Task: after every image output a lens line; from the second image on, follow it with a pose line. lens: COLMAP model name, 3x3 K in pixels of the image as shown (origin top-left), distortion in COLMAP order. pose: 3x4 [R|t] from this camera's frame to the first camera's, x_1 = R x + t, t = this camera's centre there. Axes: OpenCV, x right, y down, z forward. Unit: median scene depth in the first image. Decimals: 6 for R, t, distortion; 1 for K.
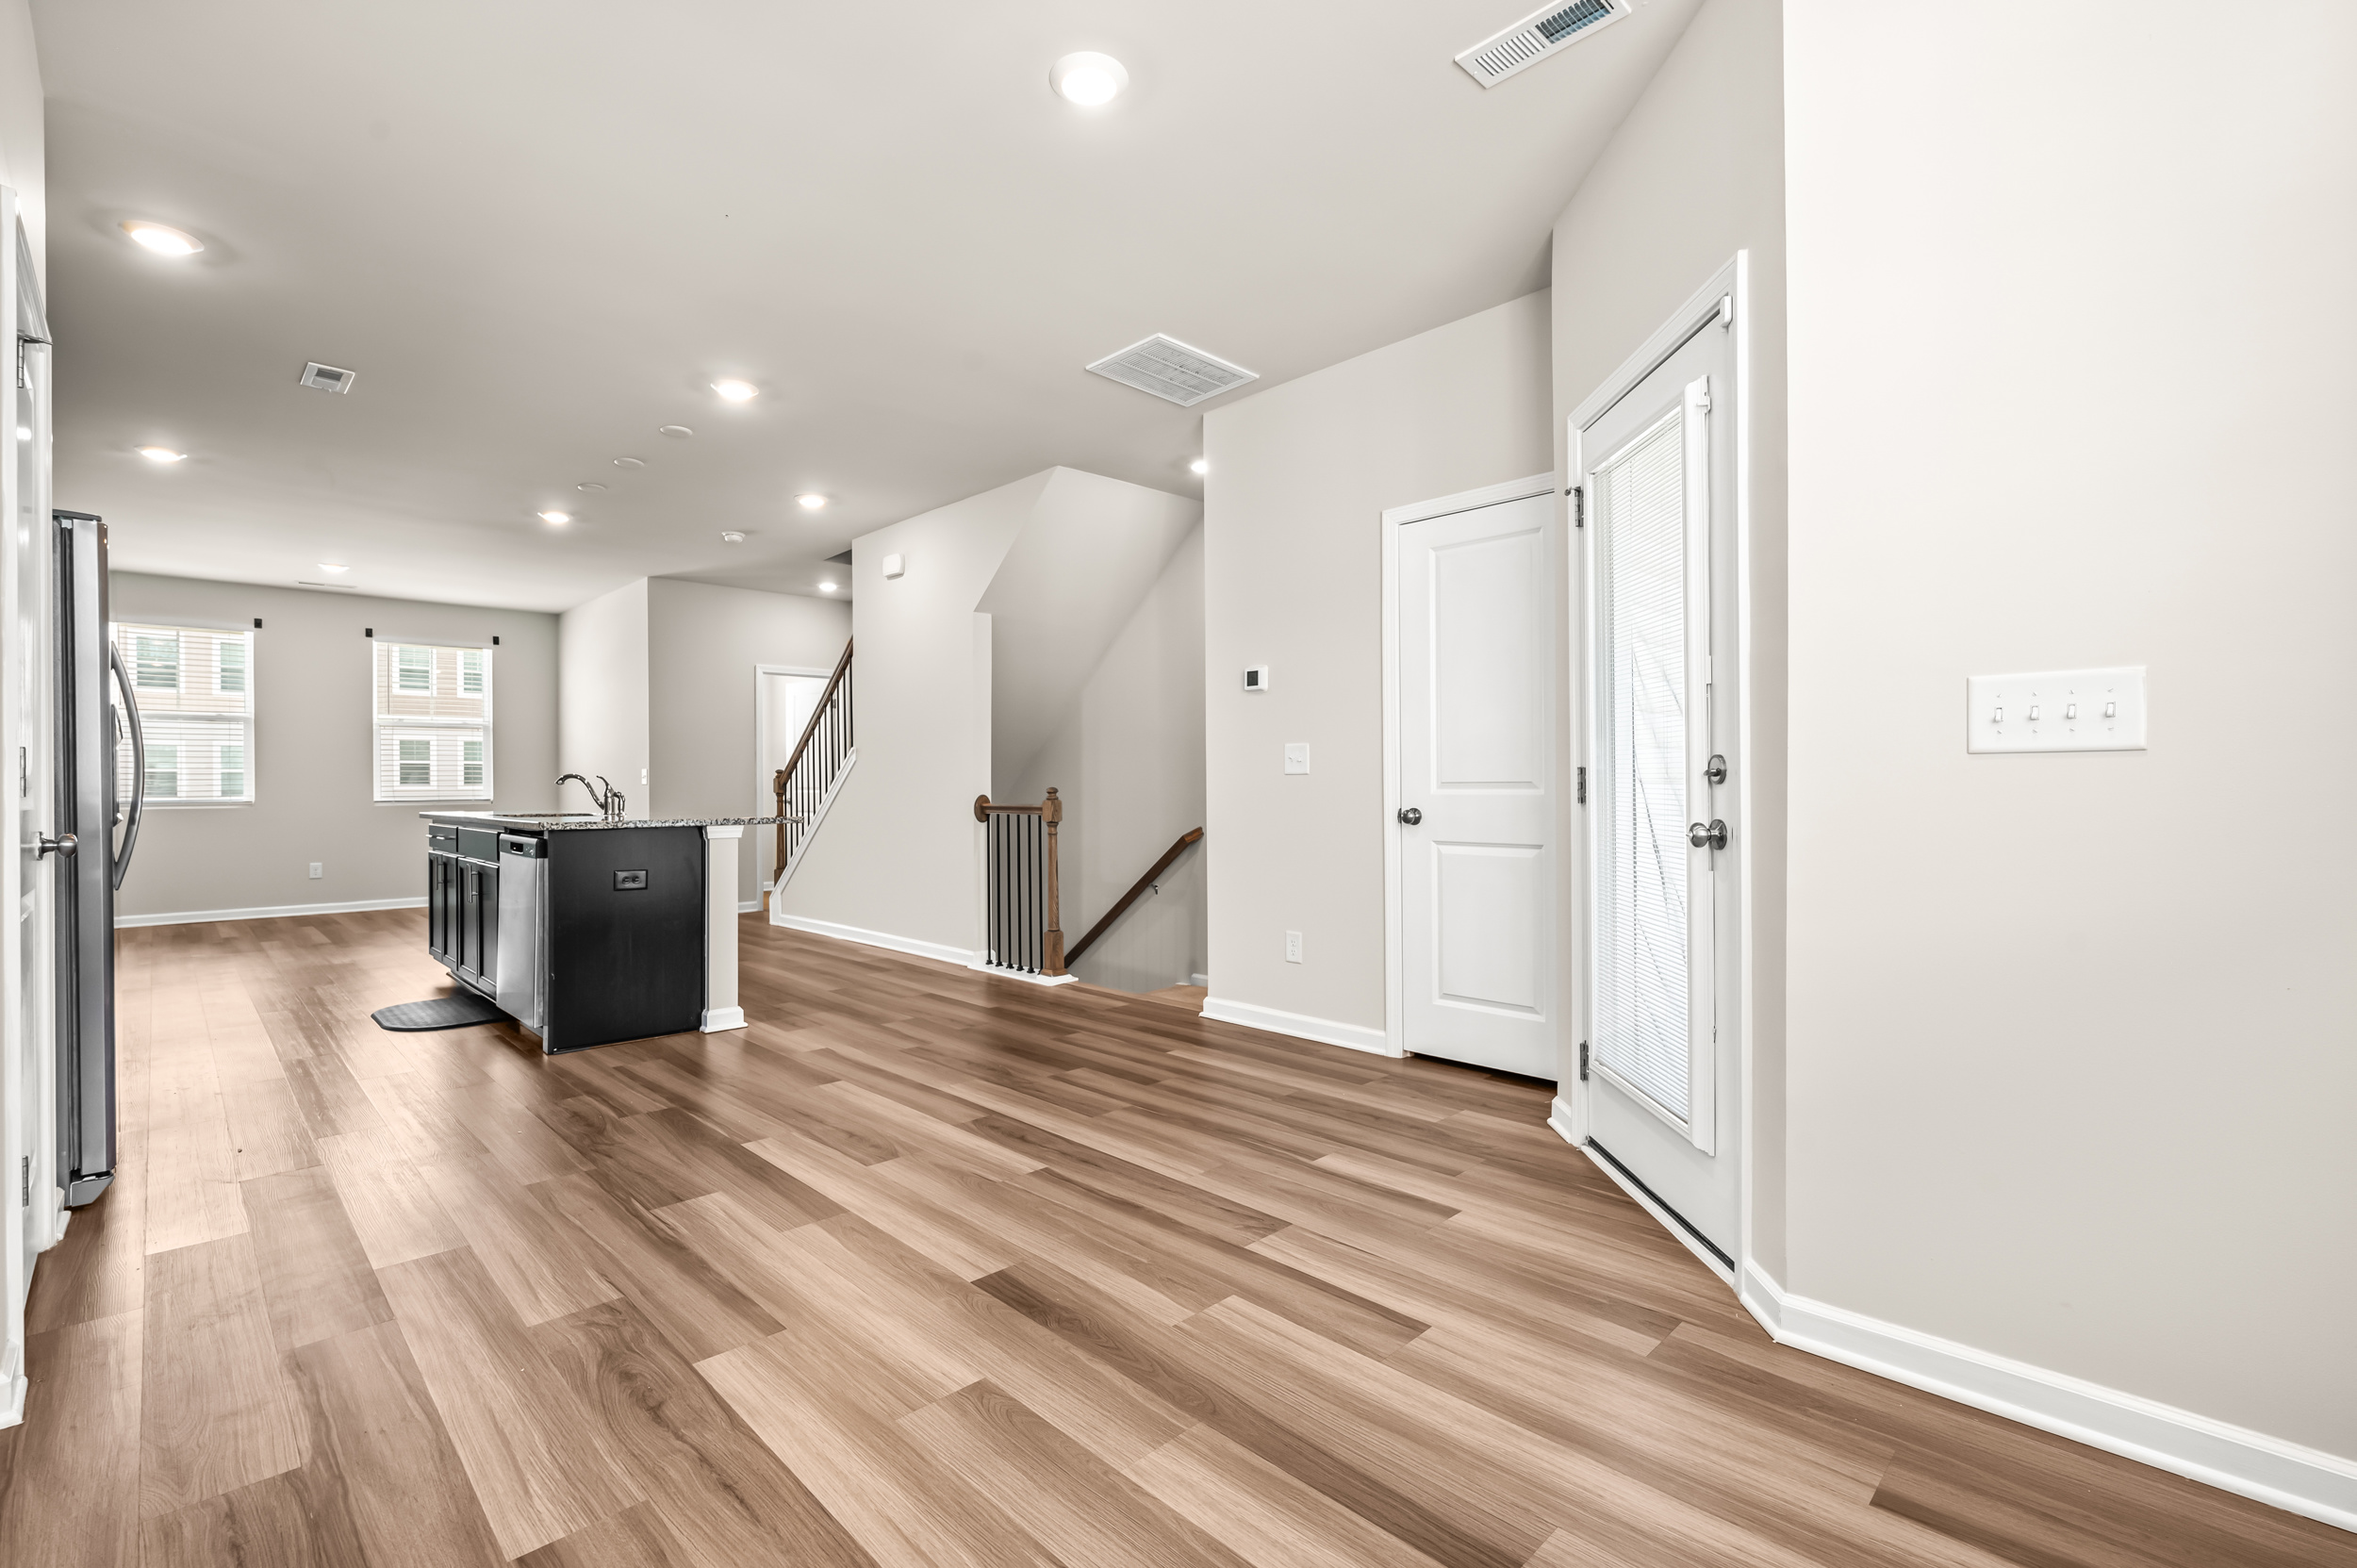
lens RADIAL K [[1044.5, 0, 1199.4], [0, 1044.5, 795.2], [0, 0, 1]] dist [-0.001919, 0.001053]
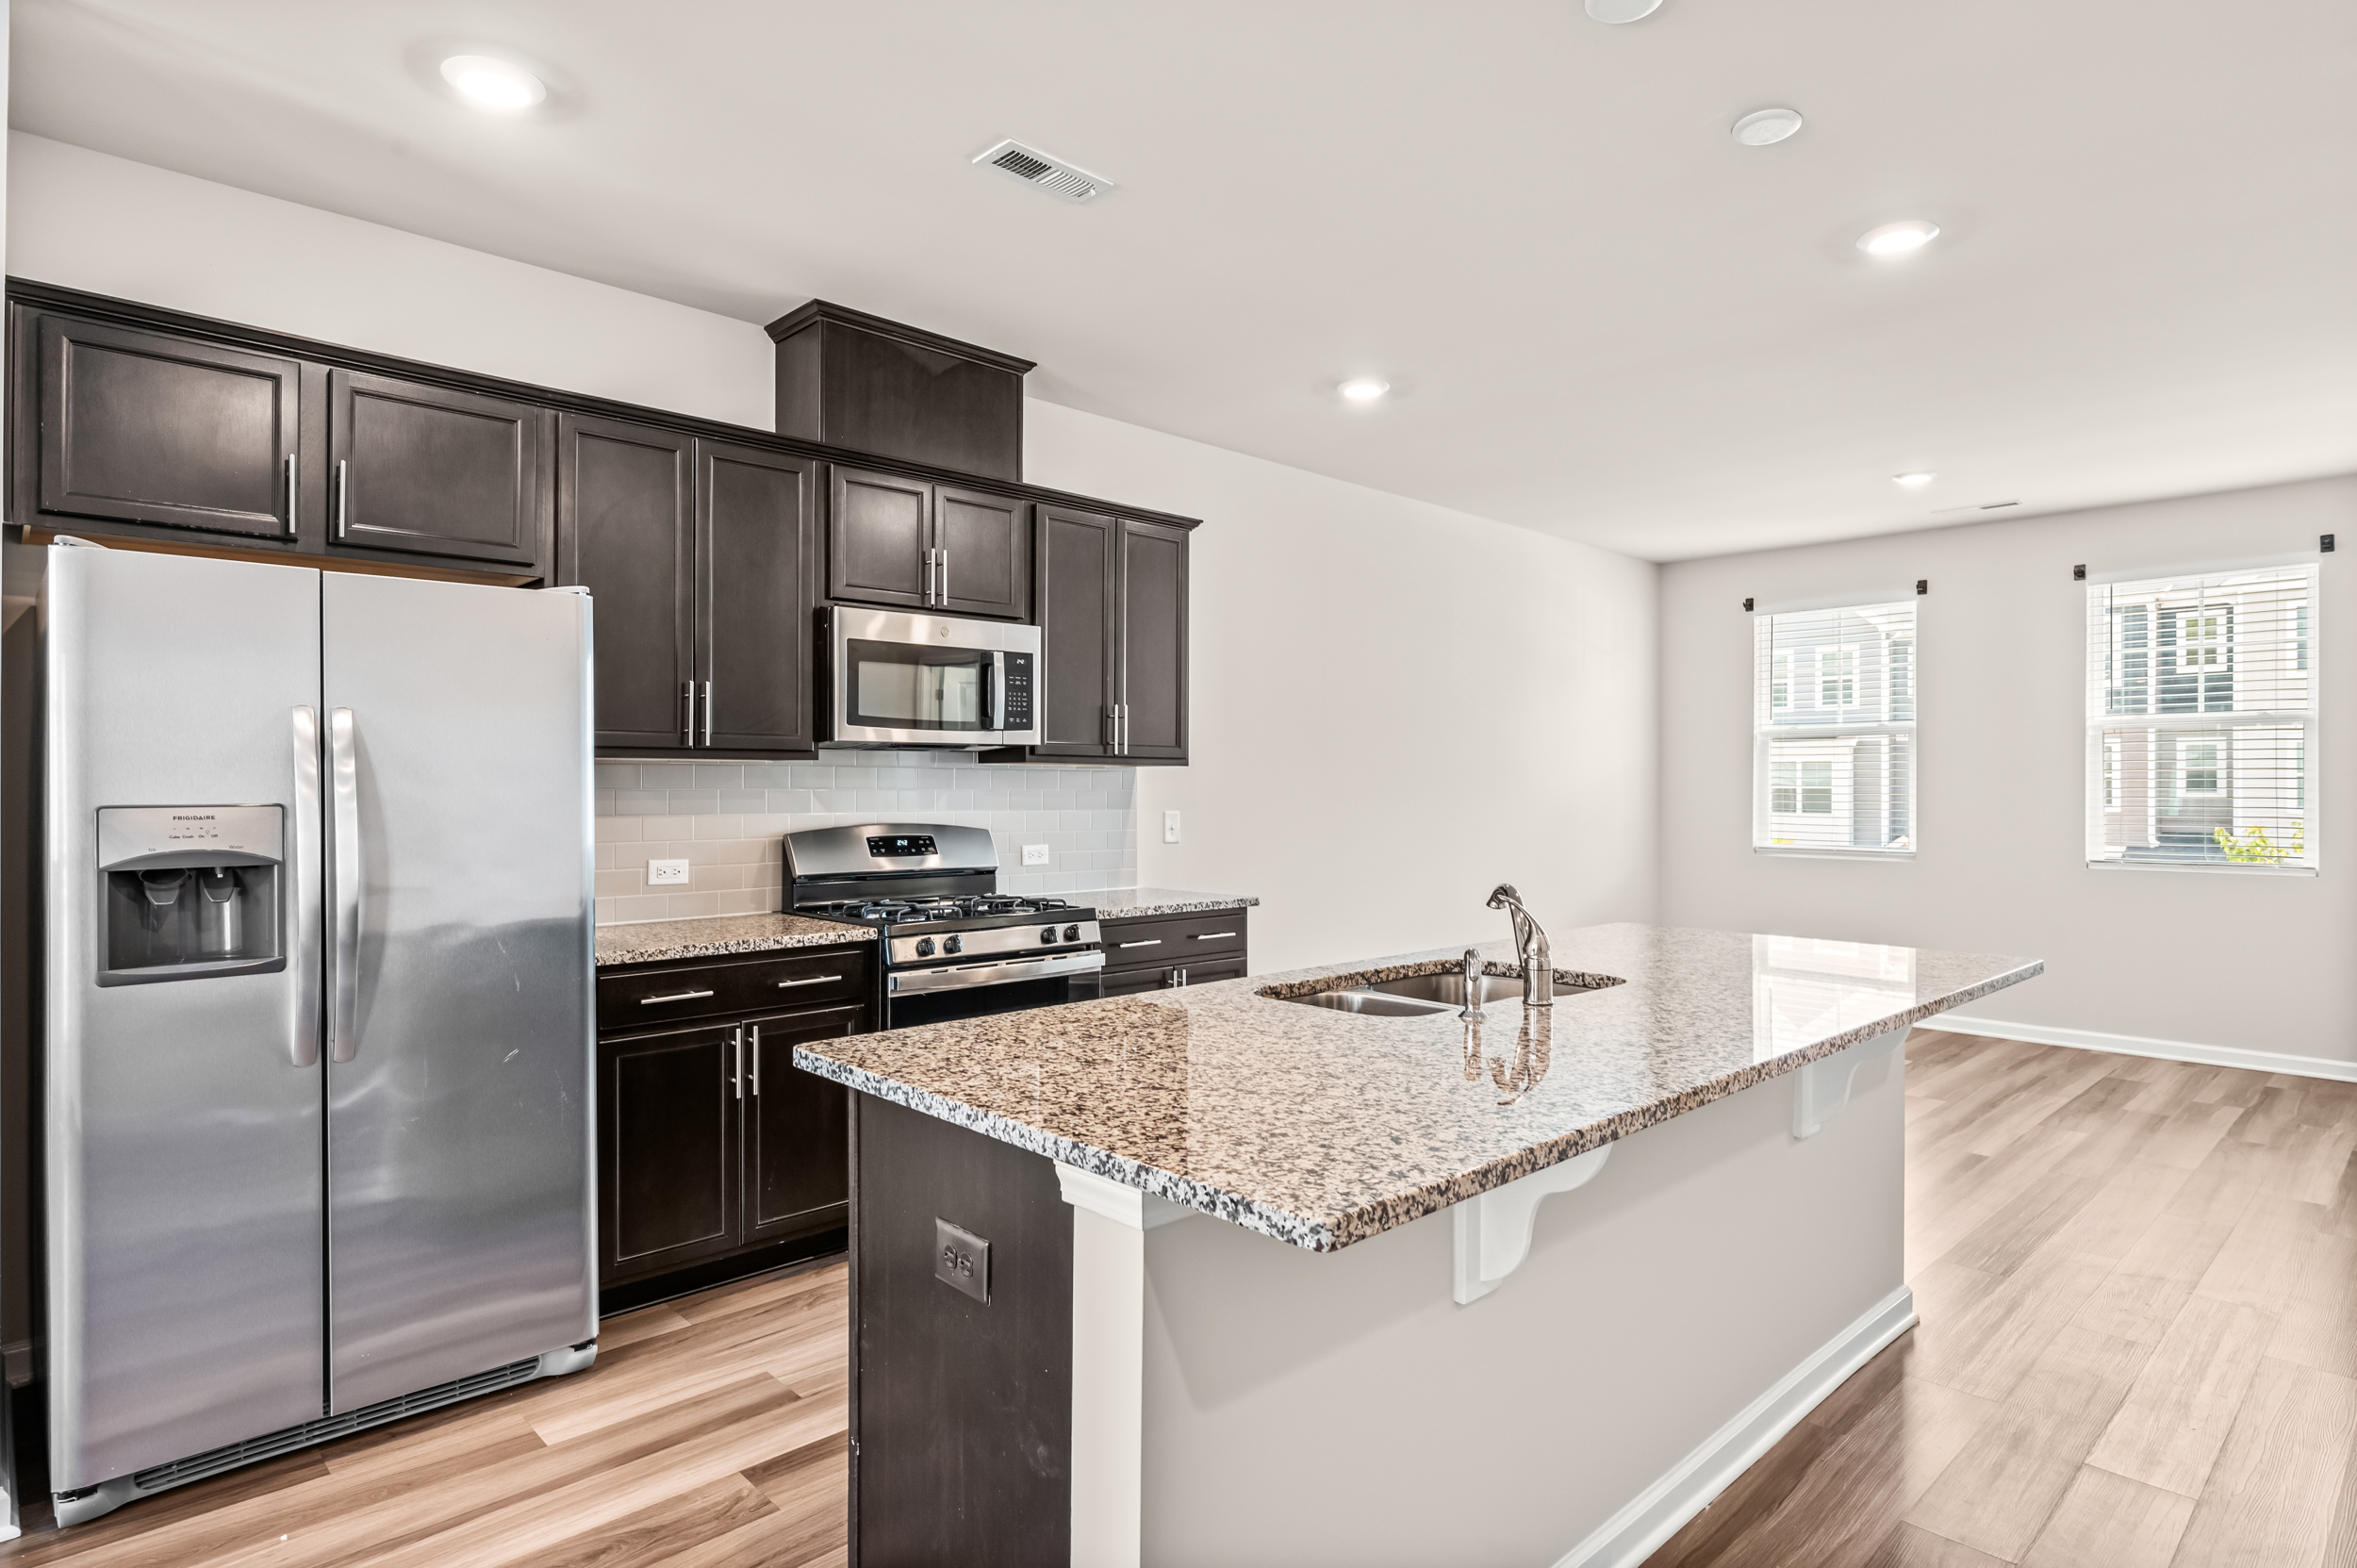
lens RADIAL K [[1268.8, 0, 1173.6], [0, 1268.8, 779.5], [0, 0, 1]] dist [-0.000671, -0.000723]
pose [[-0.031819, 0.001002, -0.999493, -0.126646], [-0.012582, 0.999920, 0.001402, -0.058464], [0.999414, 0.012620, -0.031803, 0.881342]]
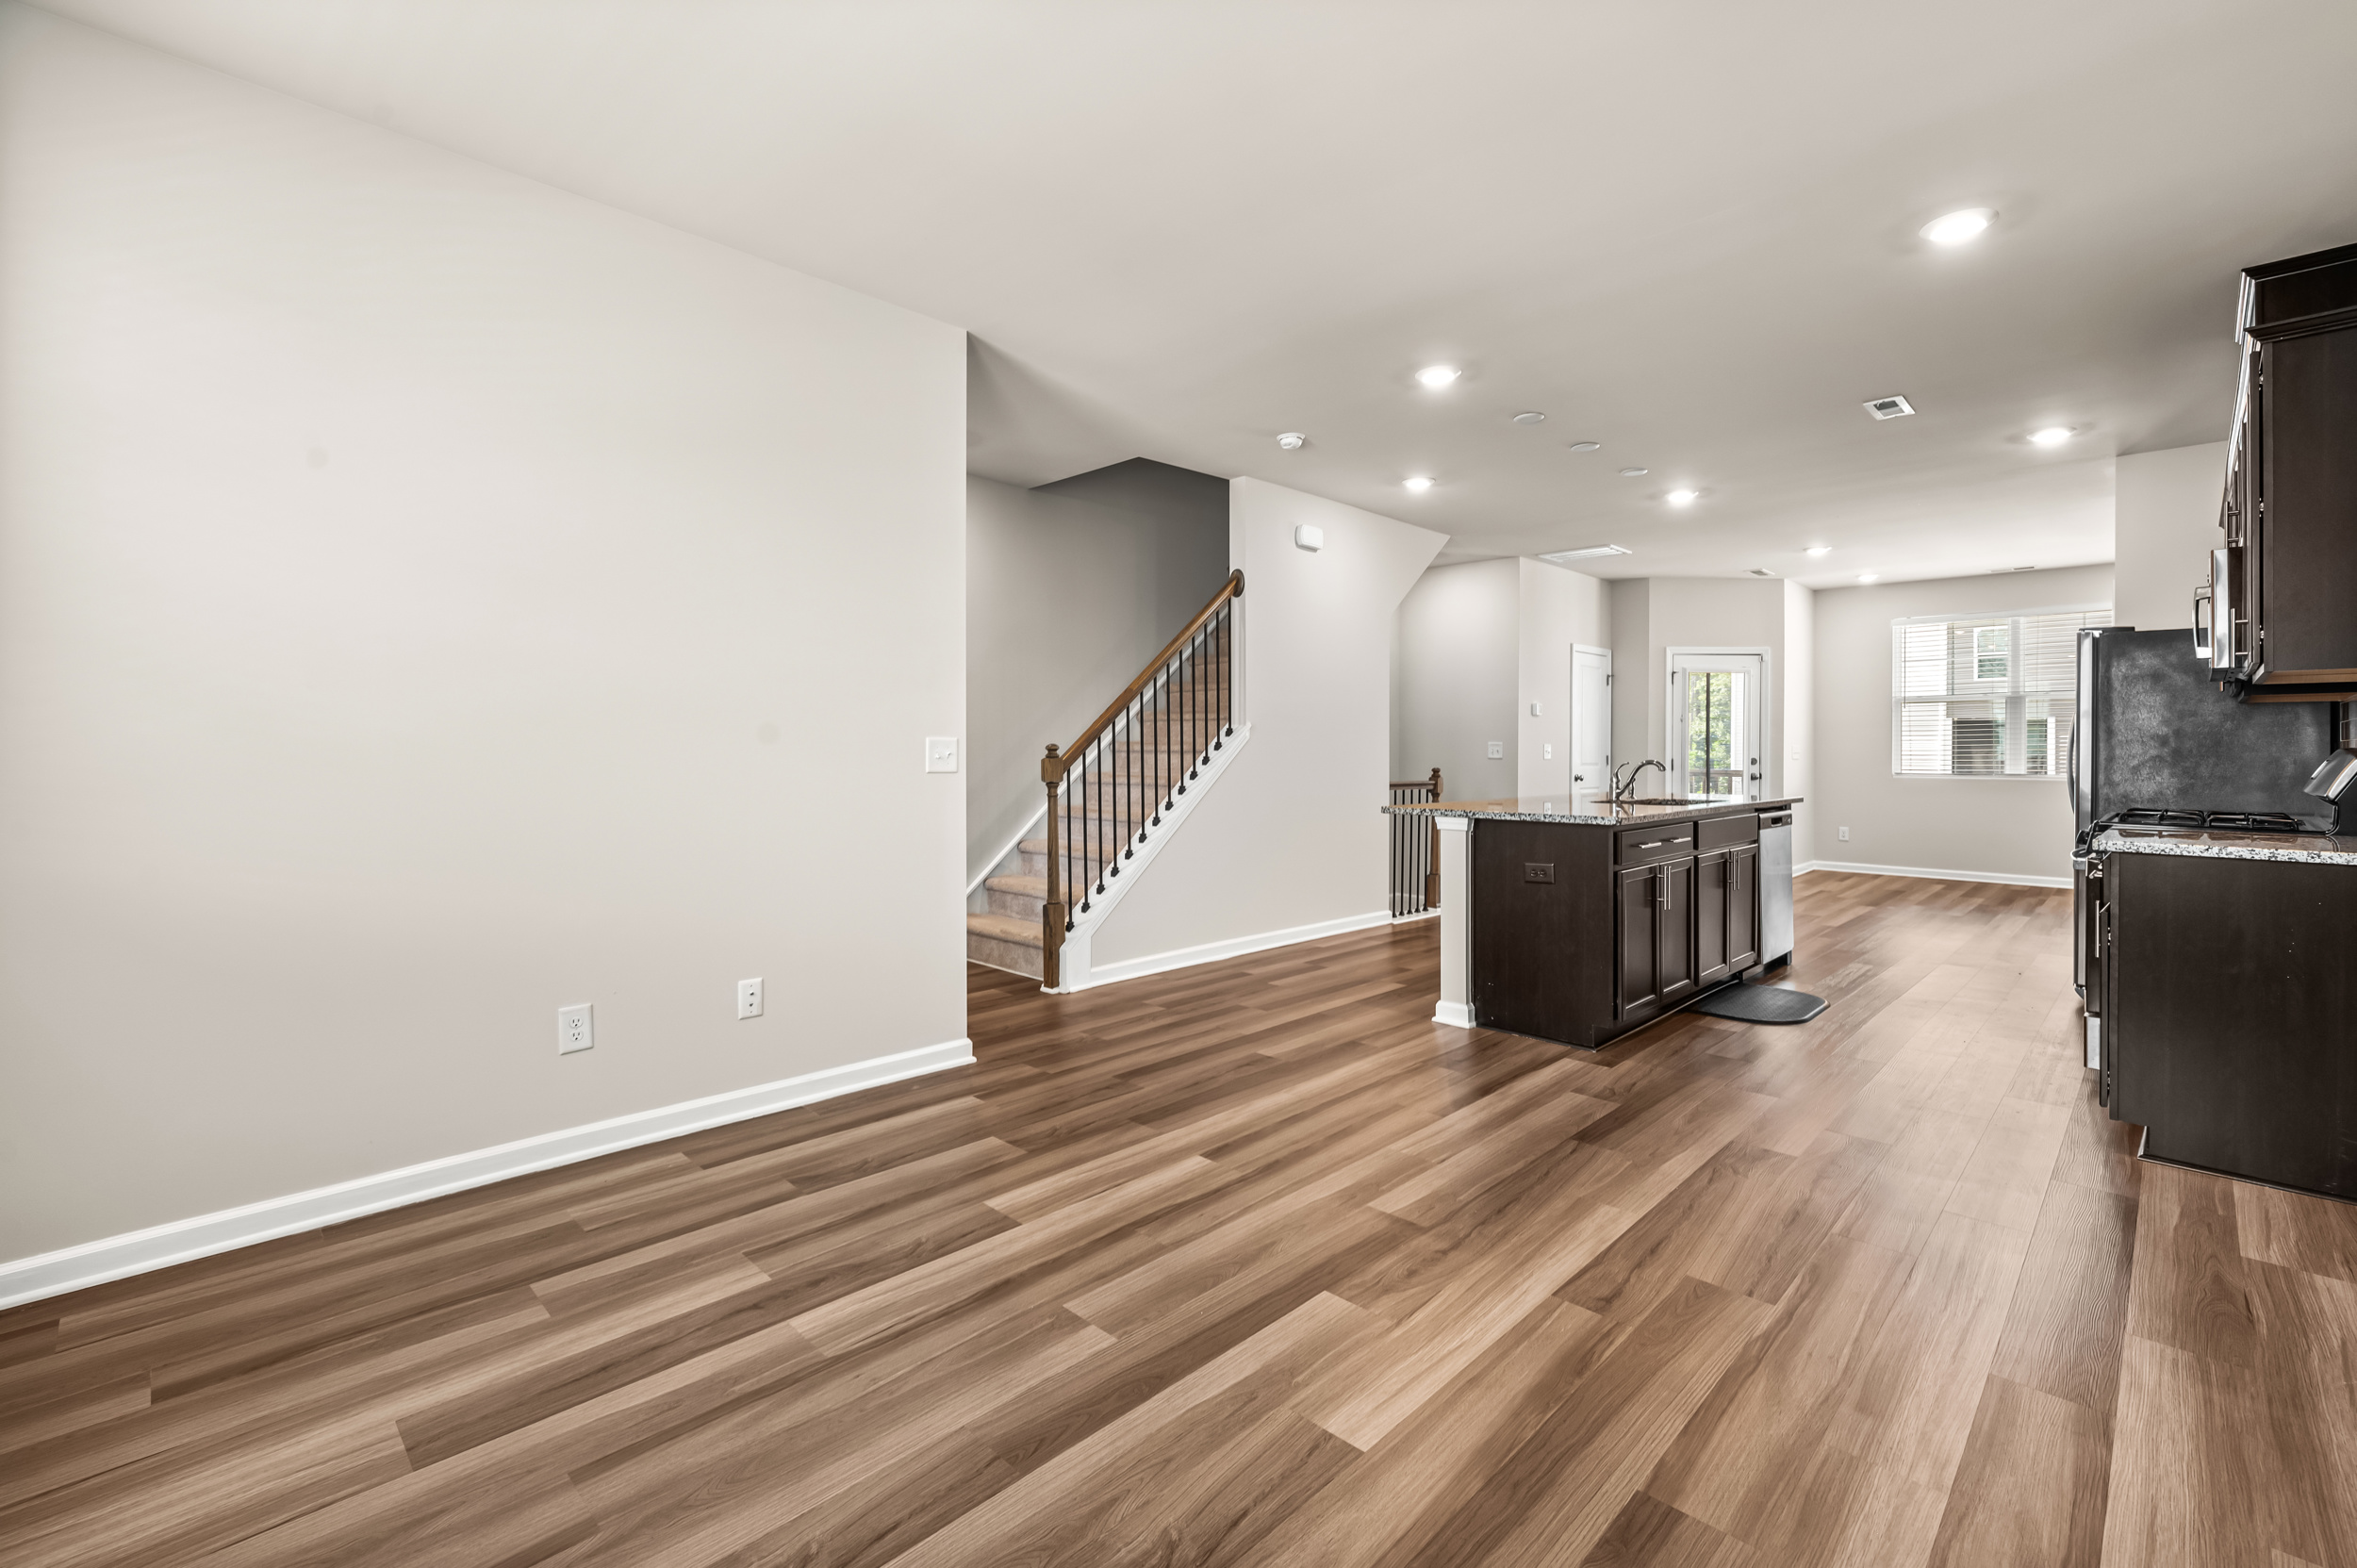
lens RADIAL K [[1004.8, 0, 1184.2], [0, 1004.8, 750.0], [0, 0, 1]] dist [-0.002929, 0.000815]
pose [[-0.002323, 0.004494, 0.999987, -1.527179], [0.005860, 0.999973, -0.004480, -0.028162], [-0.999980, 0.005850, -0.002350, 1.409667]]
